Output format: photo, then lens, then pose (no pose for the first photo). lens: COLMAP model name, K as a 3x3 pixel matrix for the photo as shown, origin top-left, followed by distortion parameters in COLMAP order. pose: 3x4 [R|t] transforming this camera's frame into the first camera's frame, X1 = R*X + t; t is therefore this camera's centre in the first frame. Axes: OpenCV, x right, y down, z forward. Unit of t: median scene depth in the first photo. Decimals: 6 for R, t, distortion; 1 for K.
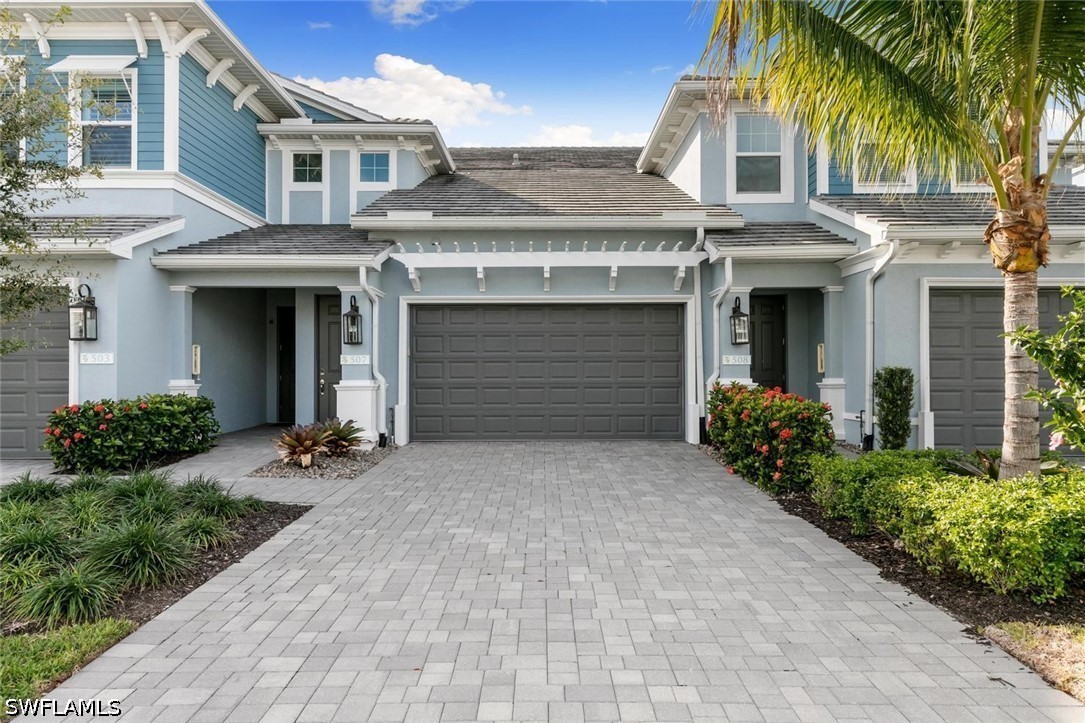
lens RADIAL K [[684.0, 0, 540.7], [0, 684.0, 360.3], [0, 0, 1]] dist [0.002123, 0.000176]
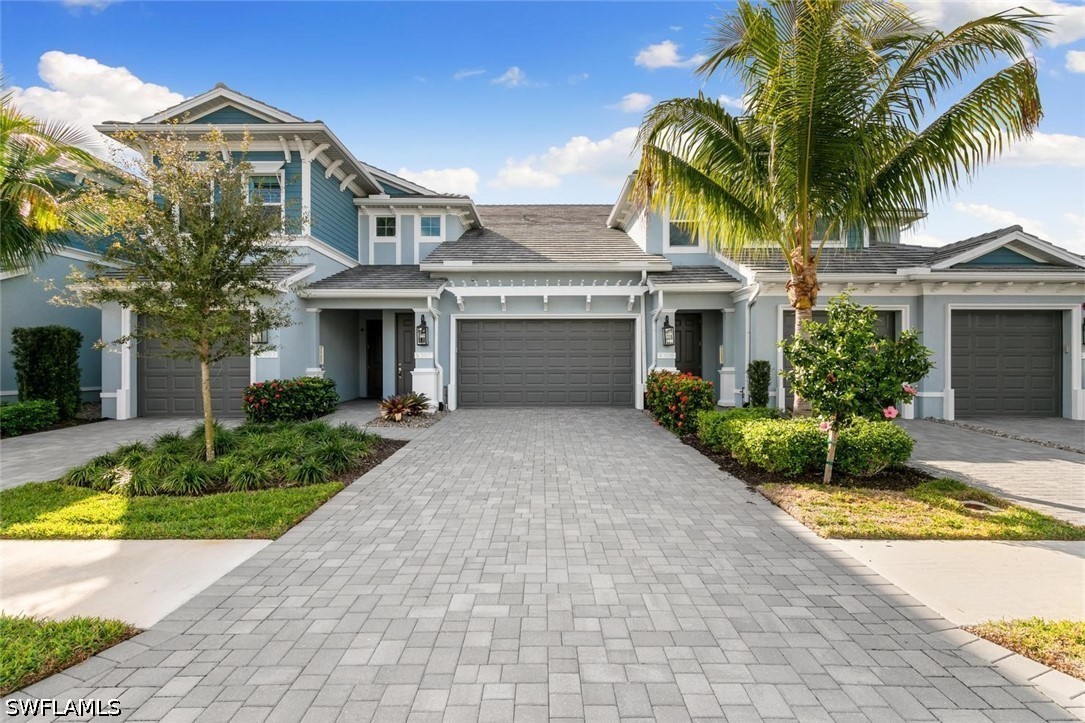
lens RADIAL K [[529.9, 0, 541.7], [0, 529.9, 362.2], [0, 0, 1]] dist [-0.006278, -0.000063]
pose [[0.999999, 0.000777, 0.000704, -0.000910], [-0.000786, 0.999906, 0.013702, -0.002189], [-0.000693, -0.013703, 0.999906, -0.237182]]
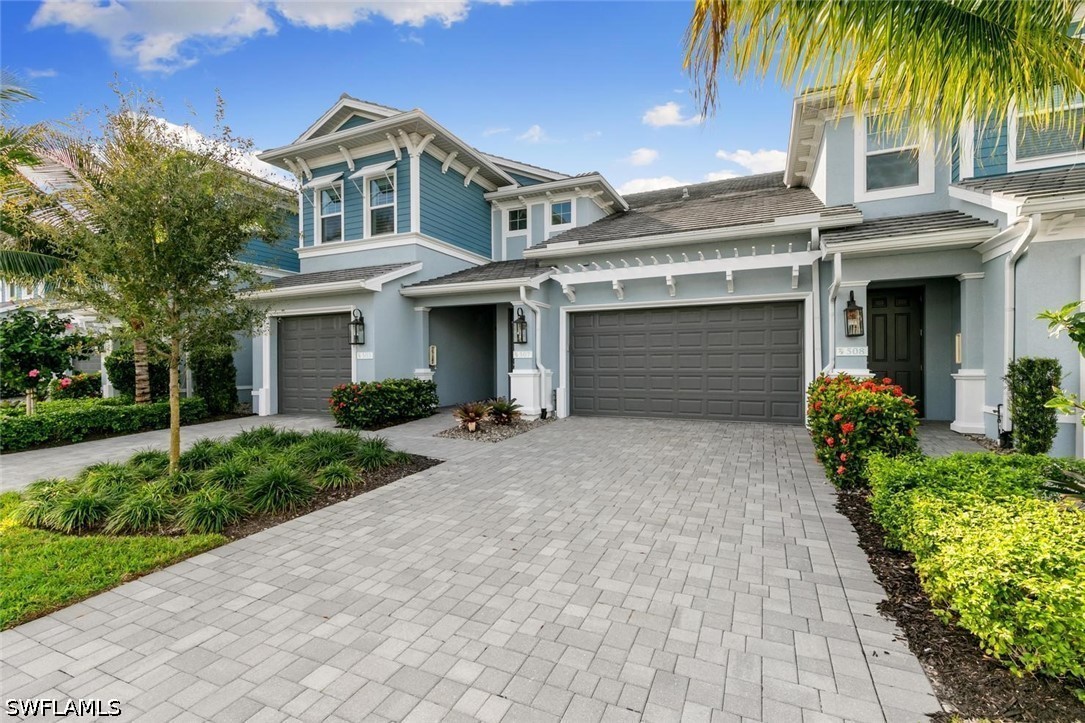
lens RADIAL K [[485.7, 0, 540.6], [0, 485.7, 363.3], [0, 0, 1]] dist [0.005030, 0.000148]
pose [[0.908613, -0.001947, -0.417634, 0.182498], [0.010850, 0.999762, 0.018944, -0.001700], [0.417497, -0.021744, 0.908418, 0.138418]]
